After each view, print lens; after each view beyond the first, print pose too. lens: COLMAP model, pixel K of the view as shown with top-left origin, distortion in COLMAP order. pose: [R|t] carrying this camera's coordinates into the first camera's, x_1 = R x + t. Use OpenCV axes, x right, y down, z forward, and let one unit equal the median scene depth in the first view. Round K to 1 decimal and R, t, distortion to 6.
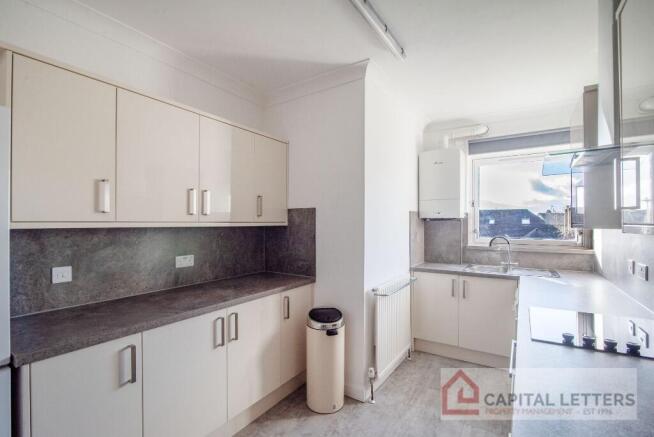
lens RADIAL K [[302.0, 0, 328.2], [0, 302.0, 221.3], [0, 0, 1]] dist [0.001472, 0.000298]
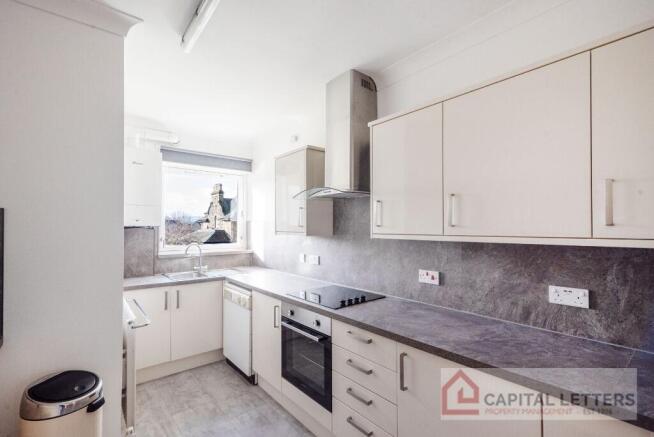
lens RADIAL K [[302.0, 0, 328.2], [0, 302.0, 221.3], [0, 0, 1]] dist [0.001472, 0.000298]
pose [[0.299369, 0.023440, 0.953849, -0.372178], [-0.004977, 0.999723, -0.023005, -0.008058], [-0.954124, 0.002140, 0.299403, 0.262480]]
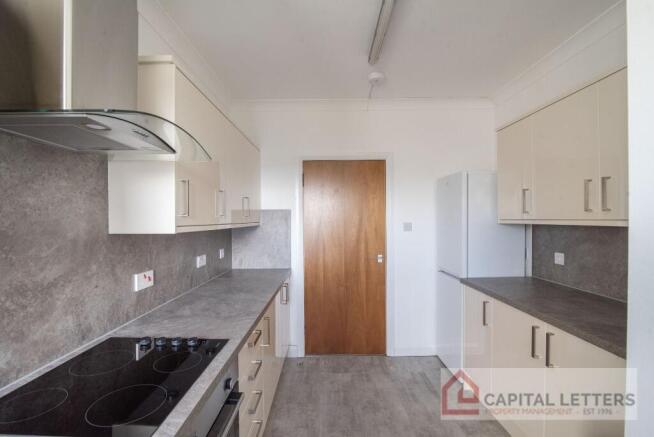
lens RADIAL K [[302.0, 0, 328.2], [0, 302.0, 221.3], [0, 0, 1]] dist [0.001472, 0.000298]
pose [[-0.835643, 0.010396, -0.549174, 0.432996], [0.010621, 0.999940, 0.002768, -0.002947], [0.549170, -0.003520, -0.835703, 0.939366]]
